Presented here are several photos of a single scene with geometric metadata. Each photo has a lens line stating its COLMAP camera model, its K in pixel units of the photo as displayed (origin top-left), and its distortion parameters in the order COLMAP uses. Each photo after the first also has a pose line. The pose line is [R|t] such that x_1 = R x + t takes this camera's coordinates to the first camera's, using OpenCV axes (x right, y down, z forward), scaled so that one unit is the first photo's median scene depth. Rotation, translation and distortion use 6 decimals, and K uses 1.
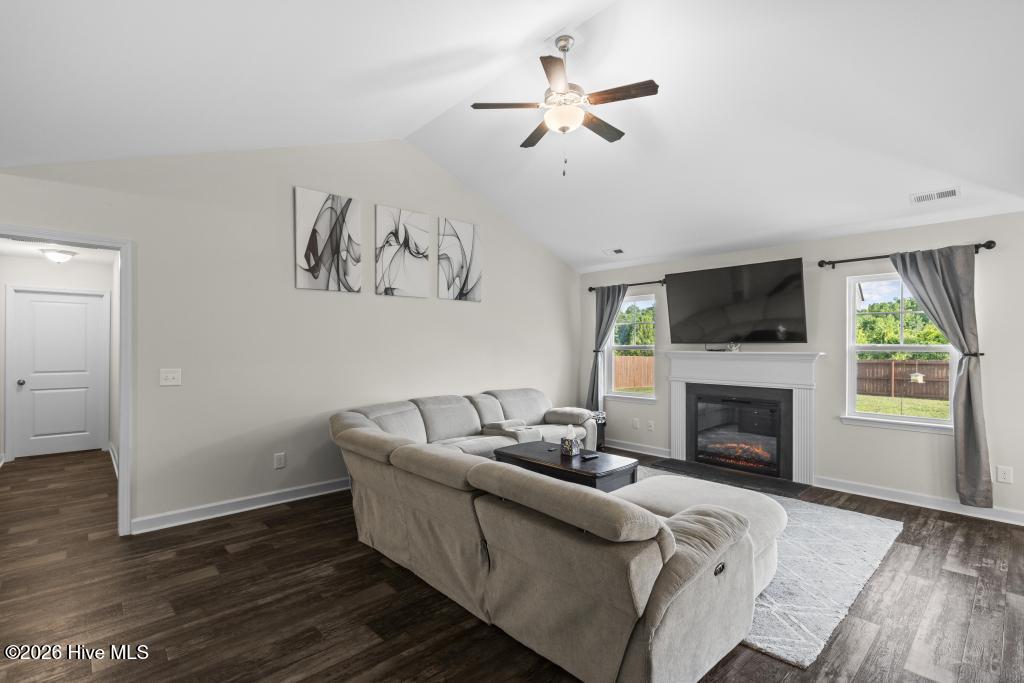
lens RADIAL K [[457.9, 0, 515.2], [0, 457.9, 345.7], [0, 0, 1]] dist [-0.000443, -0.001177]
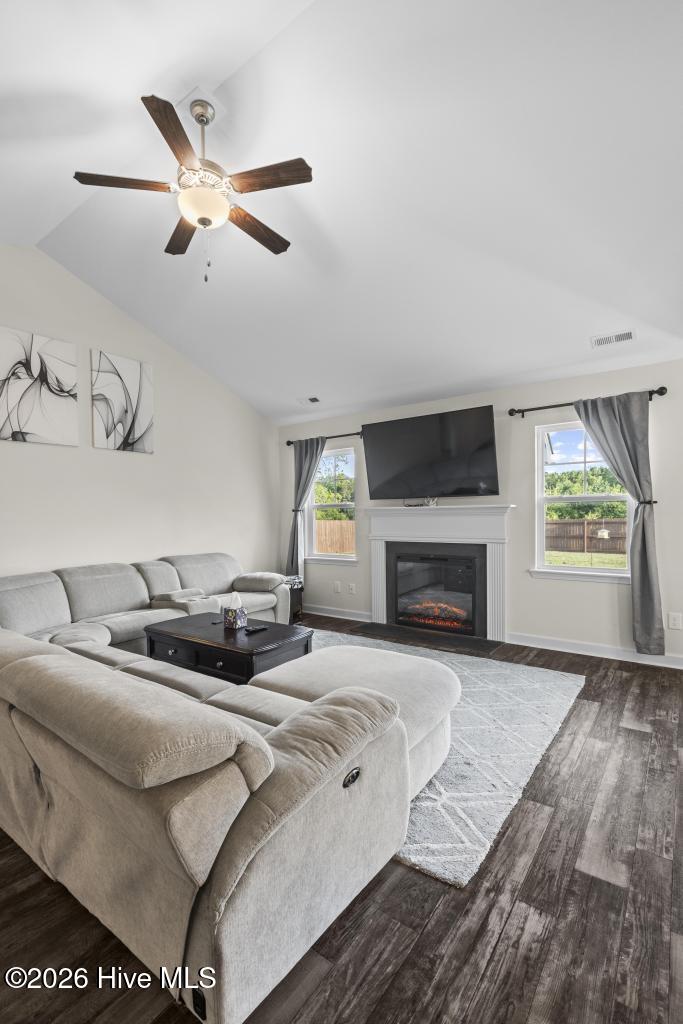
lens RADIAL K [[457.9, 0, 332.6], [0, 457.9, 522.6], [0, 0, 1]] dist [-0.000443, -0.001177]
pose [[0.983271, -0.020189, 0.181025, 0.122844], [0.016412, 0.999616, 0.022335, 0.024759], [-0.181407, -0.018991, 0.983225, 0.120810]]
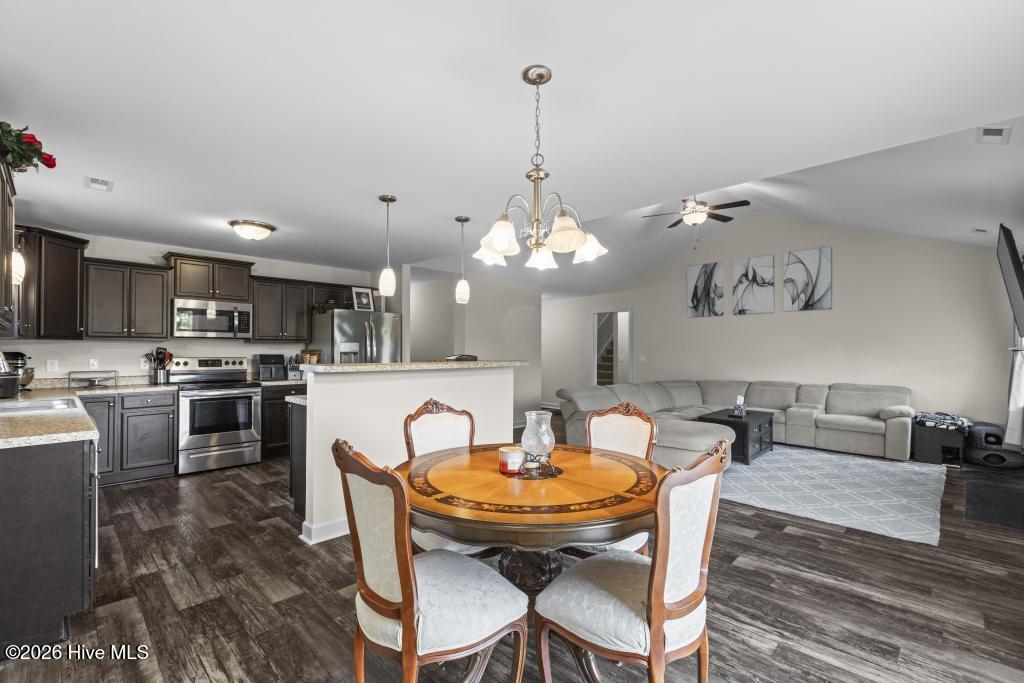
lens RADIAL K [[457.9, 0, 515.2], [0, 457.9, 345.7], [0, 0, 1]] dist [-0.000443, -0.001177]
pose [[0.054118, -0.008298, -0.998500, 1.369361], [0.003150, 0.999962, -0.008139, 0.011345], [0.998530, -0.002705, 0.054142, 0.127573]]
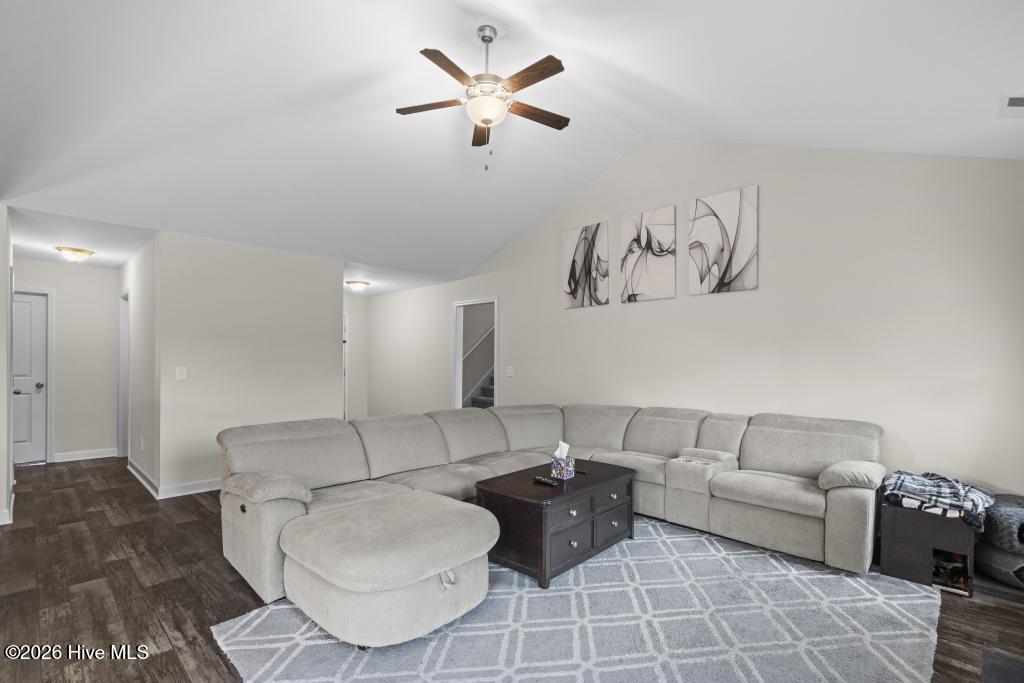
lens RADIAL K [[470.2, 0, 530.3], [0, 470.2, 360.1], [0, 0, 1]] dist [0.023637, -0.008402]
pose [[0.082384, 0.001998, -0.996599, 0.809420], [0.001128, 0.999997, 0.002098, 0.019322], [0.996600, -0.001297, 0.082381, 0.731846]]
